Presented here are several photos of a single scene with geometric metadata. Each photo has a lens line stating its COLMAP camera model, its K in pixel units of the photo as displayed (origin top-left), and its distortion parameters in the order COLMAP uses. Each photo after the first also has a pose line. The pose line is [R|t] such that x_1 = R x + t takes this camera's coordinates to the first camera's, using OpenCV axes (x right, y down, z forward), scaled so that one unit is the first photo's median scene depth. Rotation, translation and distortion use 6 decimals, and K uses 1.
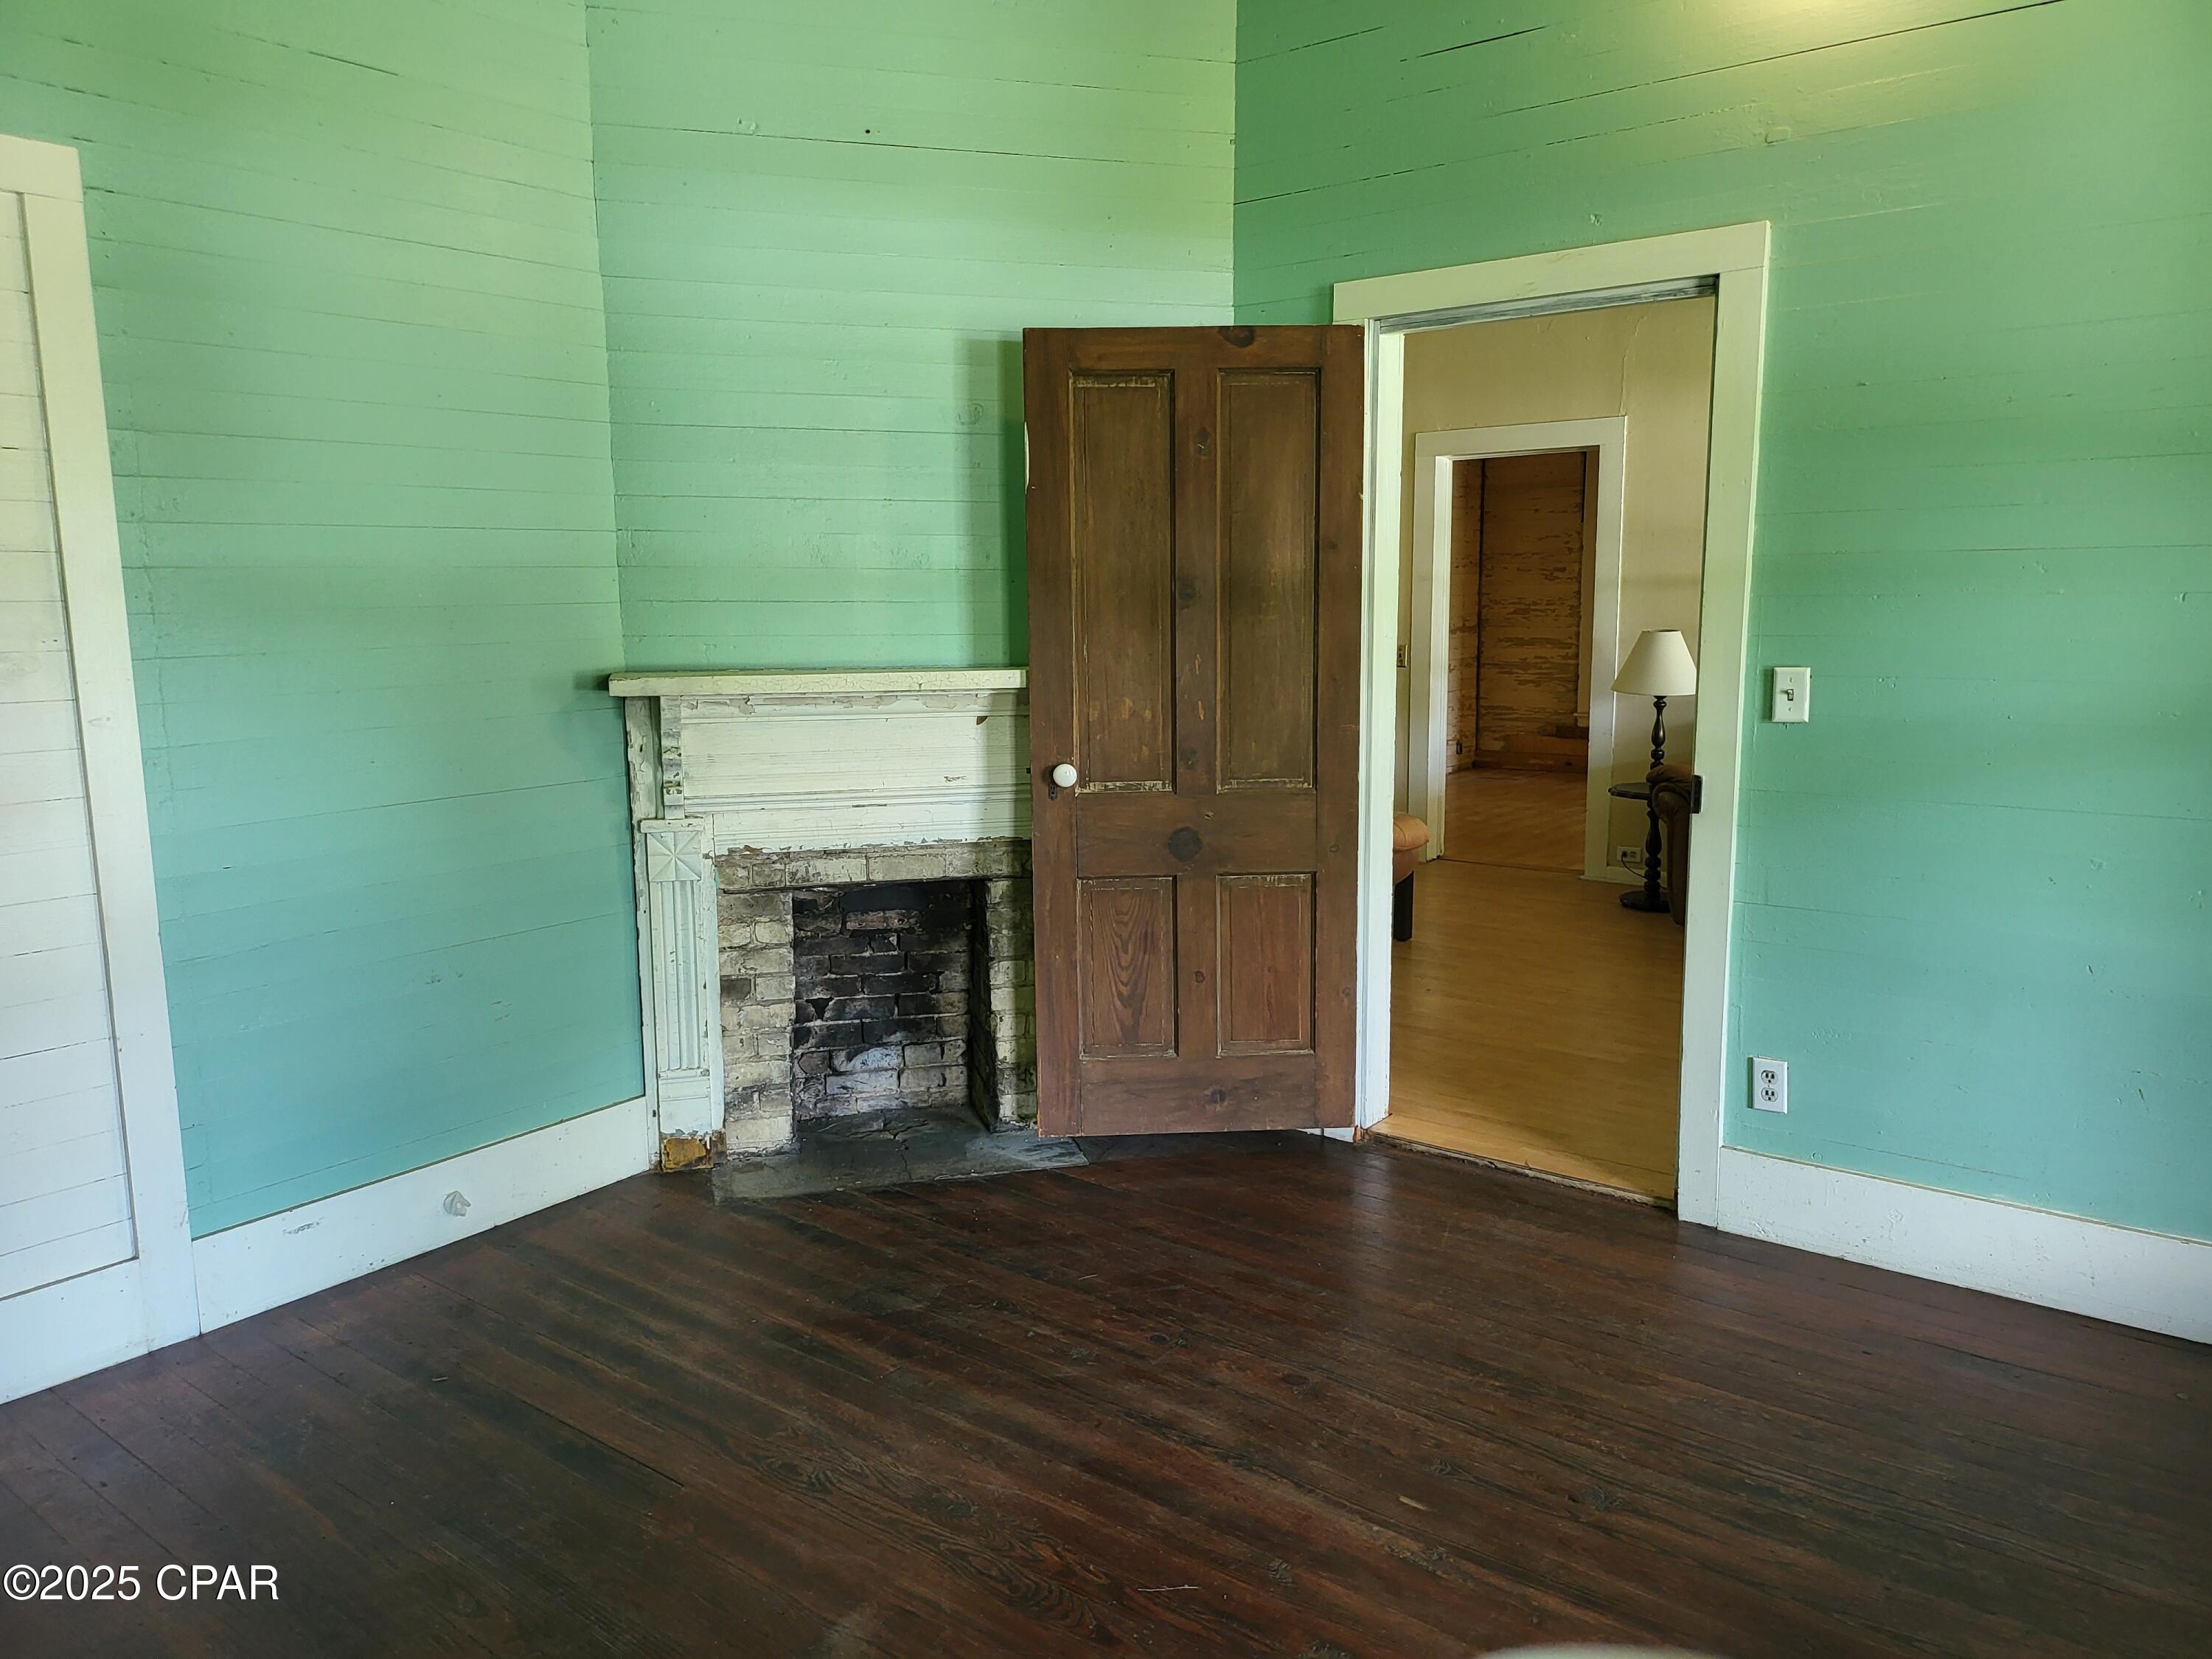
lens RADIAL K [[1548.0, 0, 1106.4], [0, 1548.0, 829.5], [0, 0, 1]] dist [0.043040, 0.001395]
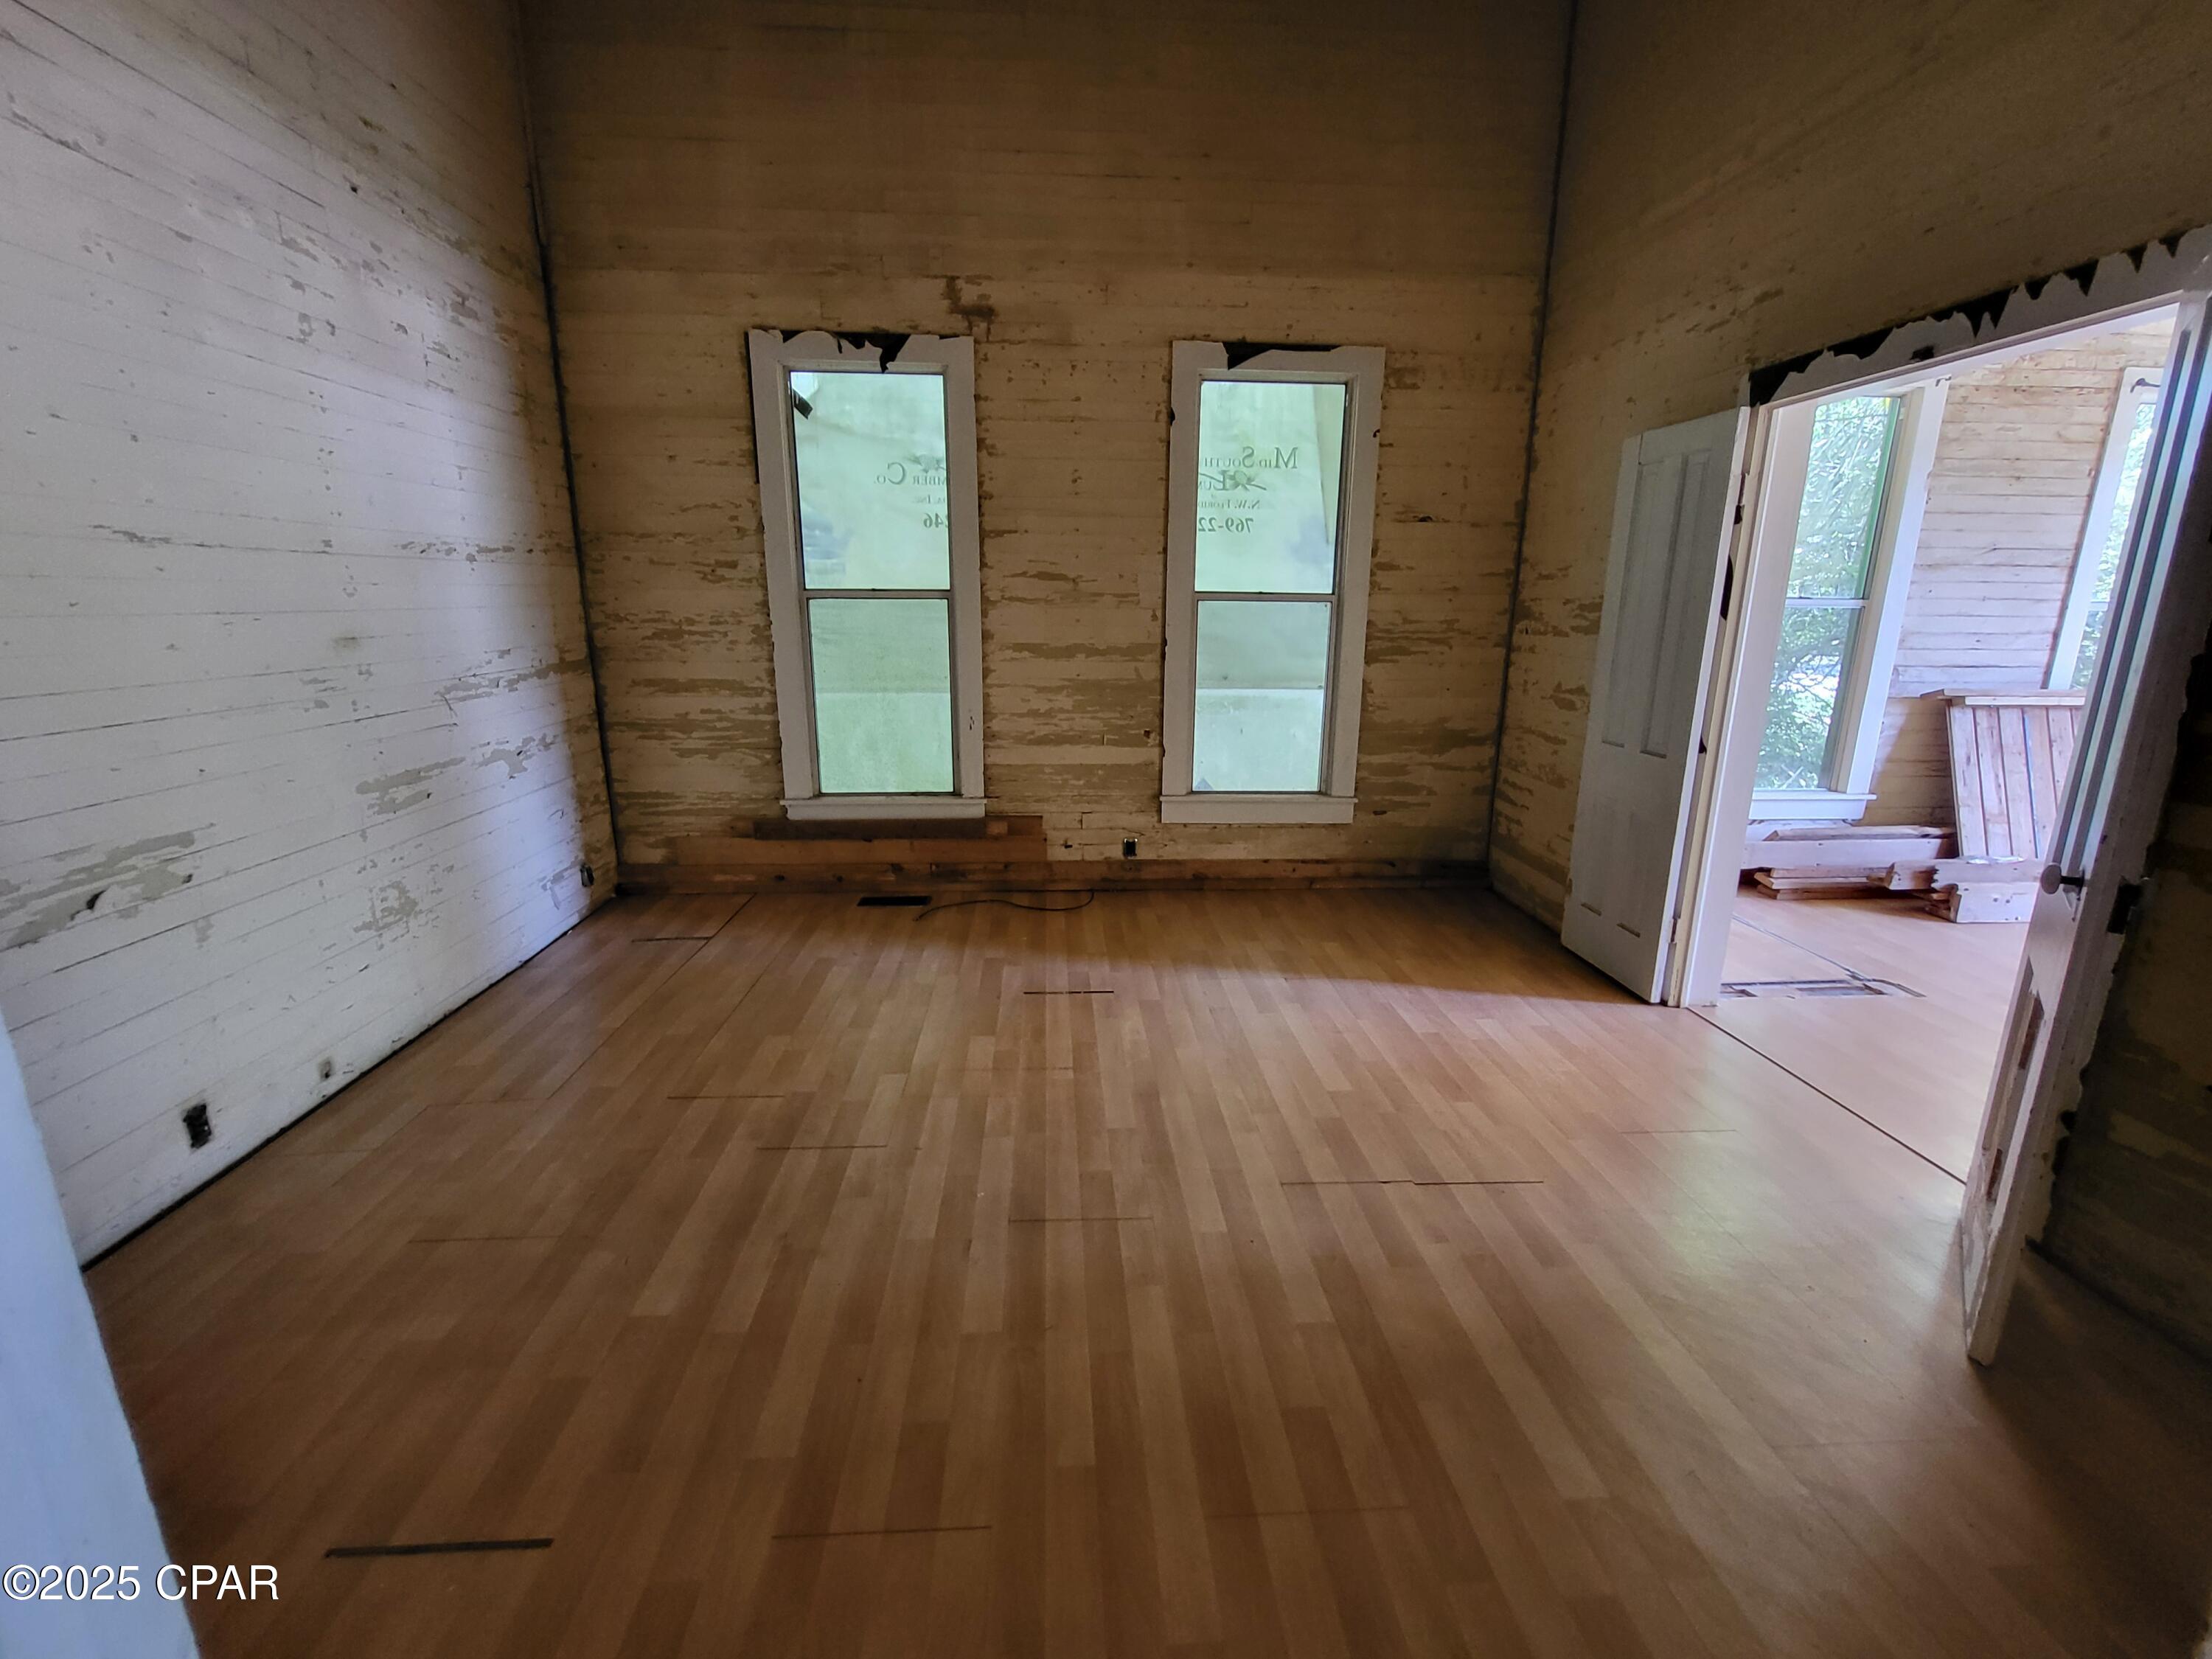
lens RADIAL K [[952.0, 0, 1109.0], [0, 952.0, 830.2], [0, 0, 1]] dist [-0.001323, 0.000010]
pose [[0.745468, -0.143729, 0.650861, 0.145732], [0.088409, 0.989168, 0.117177, -0.094225], [-0.660652, -0.029809, 0.750100, 0.614314]]
